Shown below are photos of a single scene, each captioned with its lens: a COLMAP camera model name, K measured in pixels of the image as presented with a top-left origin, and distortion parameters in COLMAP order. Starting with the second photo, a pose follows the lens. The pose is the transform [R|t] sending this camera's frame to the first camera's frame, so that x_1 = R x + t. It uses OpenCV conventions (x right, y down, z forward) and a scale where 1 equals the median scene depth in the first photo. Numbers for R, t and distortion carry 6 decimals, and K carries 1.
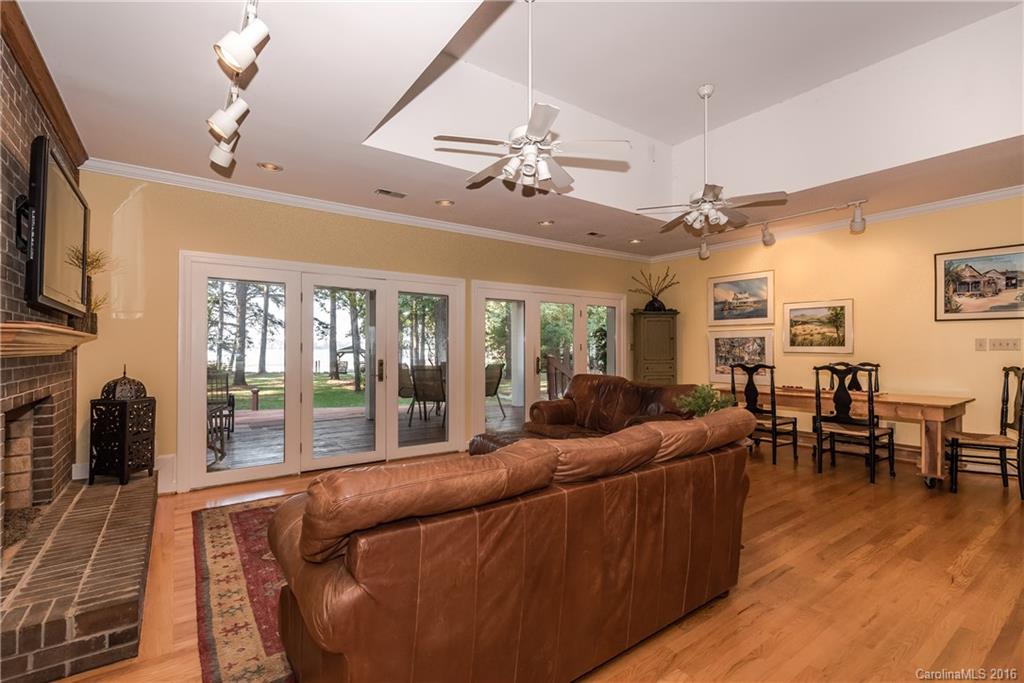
lens RADIAL K [[467.8, 0, 512.0], [0, 467.8, 341.5], [0, 0, 1]] dist [-0.001416, -0.000212]
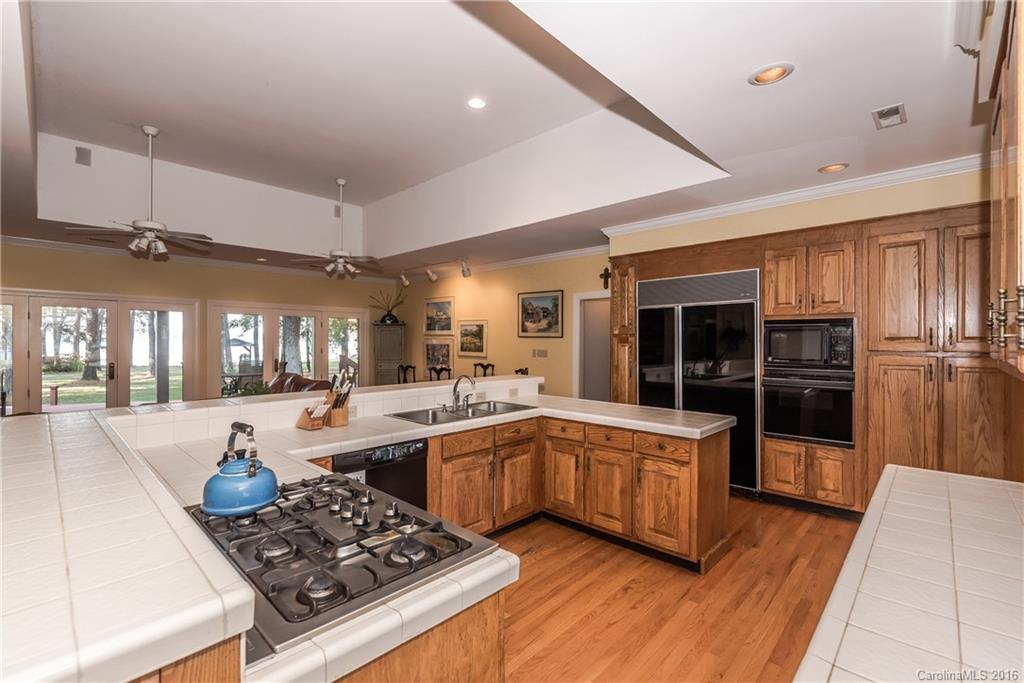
lens RADIAL K [[453.7, 0, 512.0], [0, 453.7, 341.5], [0, 0, 1]] dist [-0.001046, -0.000086]
pose [[0.982659, 0.004603, 0.185366, 0.492477], [-0.007971, 0.999816, 0.017425, -0.044384], [-0.185252, -0.018601, 0.982515, -0.374954]]
